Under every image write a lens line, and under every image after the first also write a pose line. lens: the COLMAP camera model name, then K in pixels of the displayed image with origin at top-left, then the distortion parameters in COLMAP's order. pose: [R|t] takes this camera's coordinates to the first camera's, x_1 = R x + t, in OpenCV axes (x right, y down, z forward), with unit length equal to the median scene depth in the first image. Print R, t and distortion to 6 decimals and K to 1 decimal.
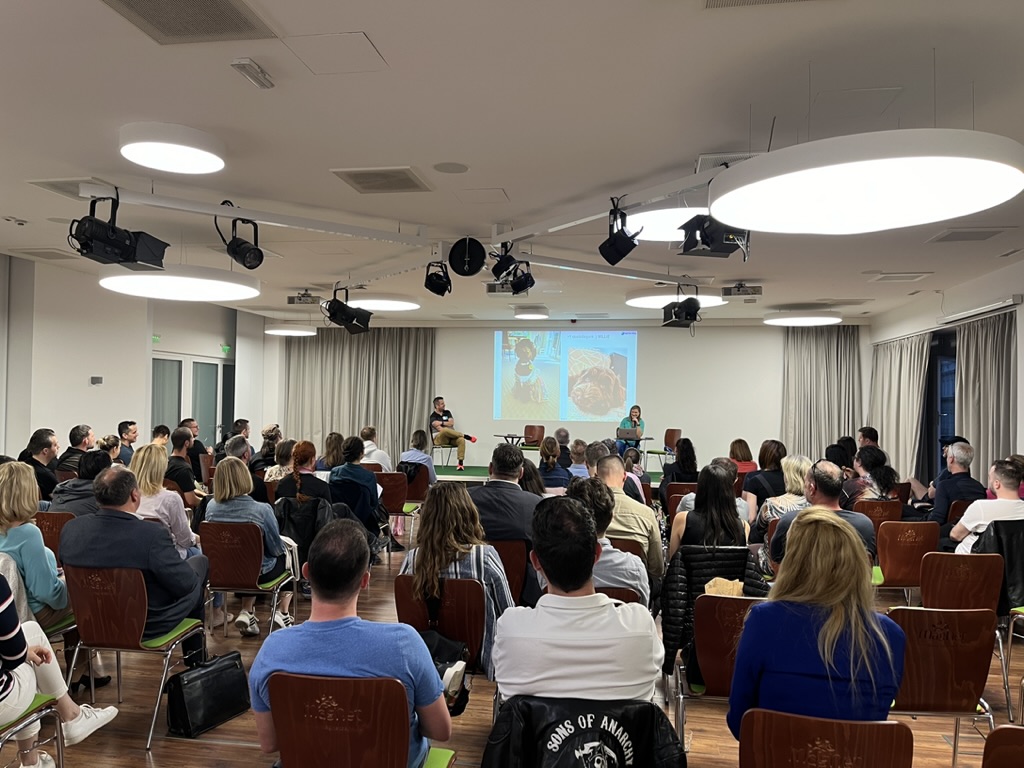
lens RADIAL K [[746.6, 0, 512.0], [0, 746.6, 384.0], [0, 0, 1]] dist [0.021725, -0.004149]
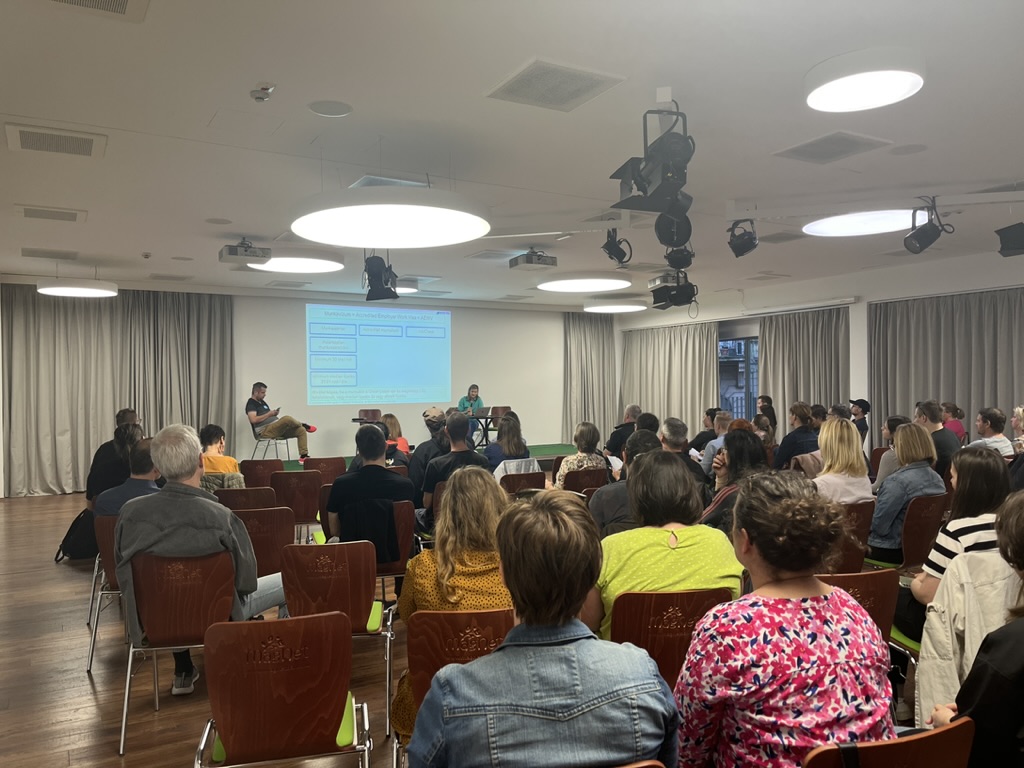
lens RADIAL K [[746.6, 0, 512.0], [0, 746.6, 384.0], [0, 0, 1]] dist [0.021725, -0.004149]
pose [[0.773740, -0.018211, 0.633242, -0.623488], [0.006503, 0.999762, 0.020807, 0.009574], [-0.633470, -0.011981, 0.773674, 0.271663]]
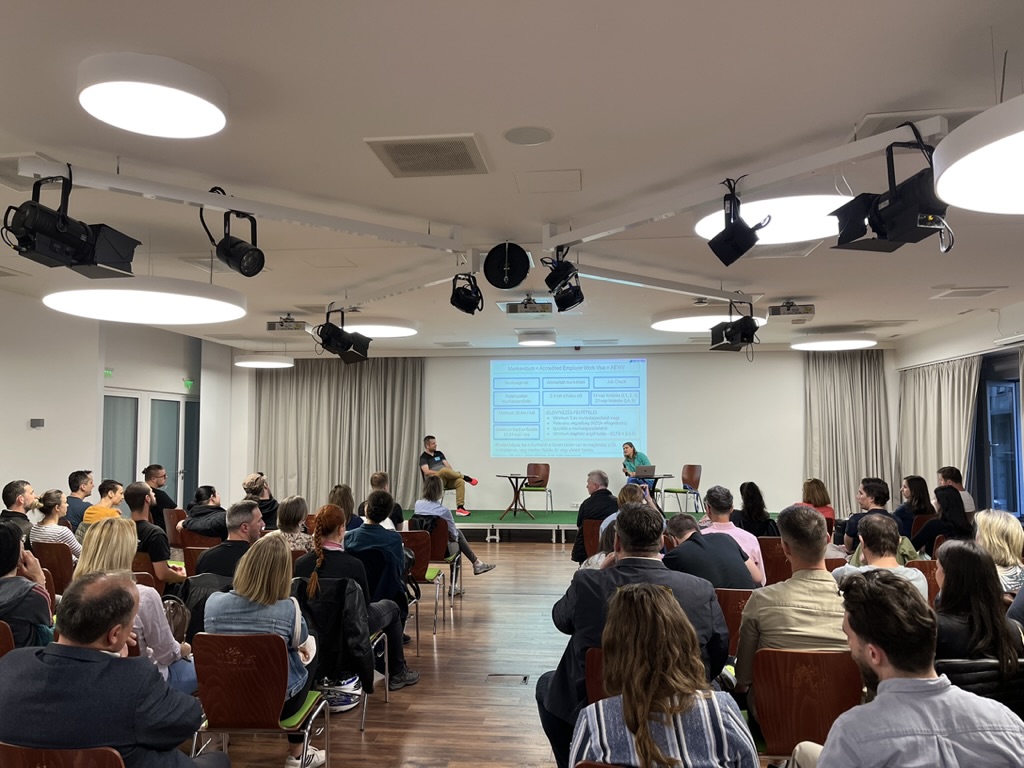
lens RADIAL K [[746.6, 0, 512.0], [0, 746.6, 384.0], [0, 0, 1]] dist [0.021725, -0.004149]
pose [[0.998182, -0.013328, 0.058780, -0.080675], [0.015877, 0.998944, -0.043121, -0.003728], [-0.058143, 0.043976, 0.997339, 0.143748]]
